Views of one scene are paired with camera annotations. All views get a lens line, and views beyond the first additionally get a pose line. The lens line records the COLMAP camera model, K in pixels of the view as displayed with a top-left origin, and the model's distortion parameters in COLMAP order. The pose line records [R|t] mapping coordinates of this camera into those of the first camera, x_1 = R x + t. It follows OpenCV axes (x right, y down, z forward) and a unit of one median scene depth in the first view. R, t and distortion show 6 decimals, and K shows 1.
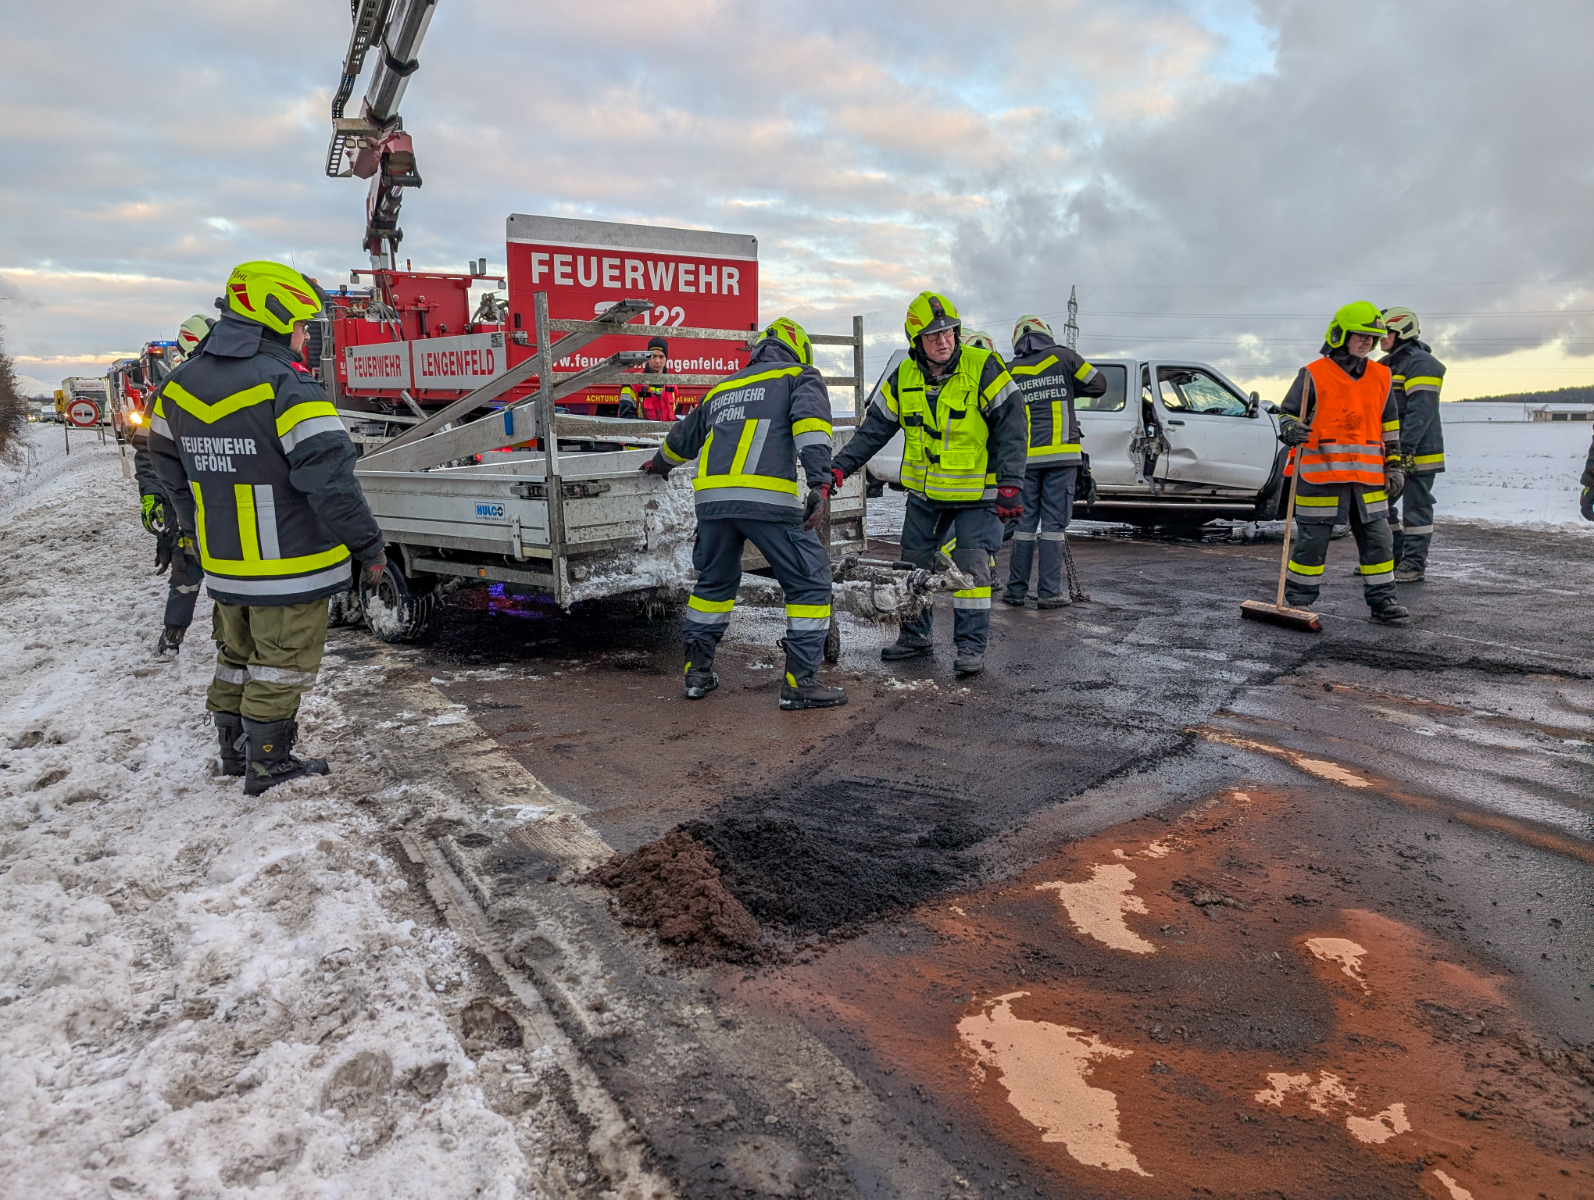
lens RADIAL K [[1130.5, 0, 792.4], [0, 1130.5, 594.8], [0, 0, 1]] dist [0.040231, -0.038312]
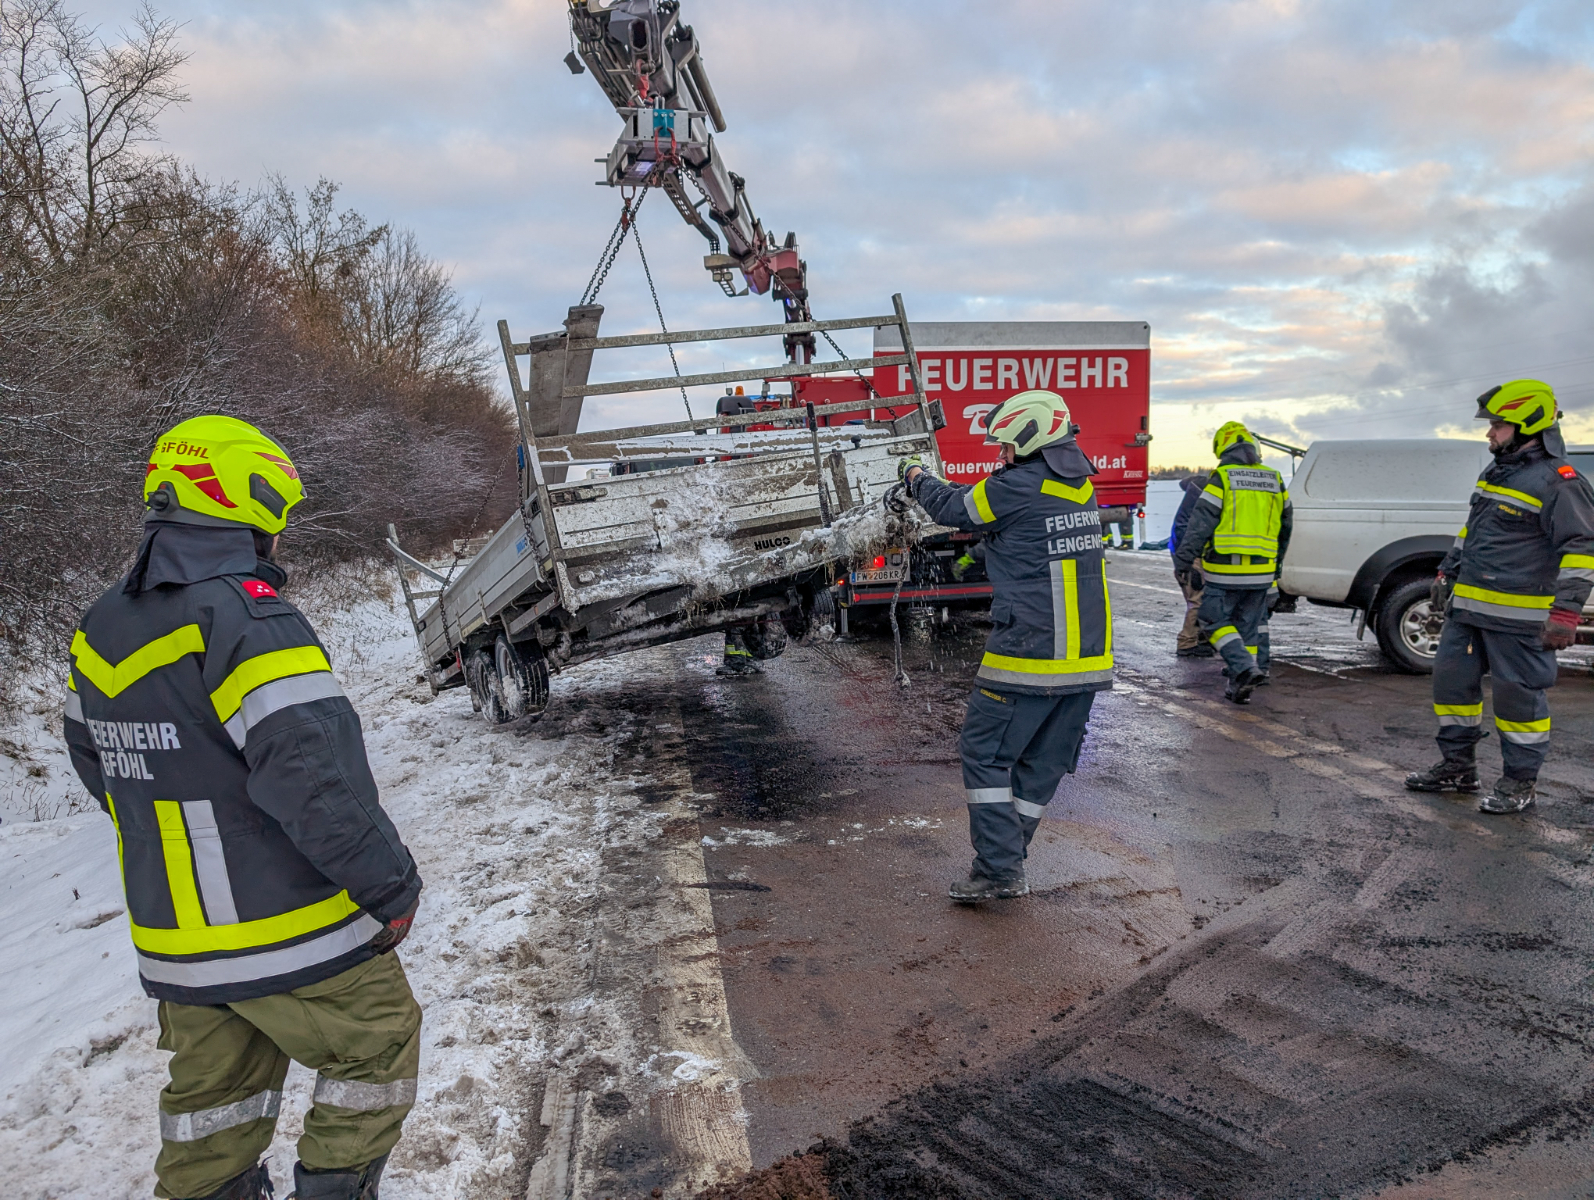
lens RADIAL K [[1130.5, 0, 812.5], [0, 1130.5, 596.9], [0, 0, 1]] dist [0.040231, -0.038312]
pose [[0.930693, 0.013730, -0.365543, 0.058600], [-0.035888, 0.997902, -0.053891, -0.043129], [0.364037, 0.063275, 0.929233, 0.083238]]
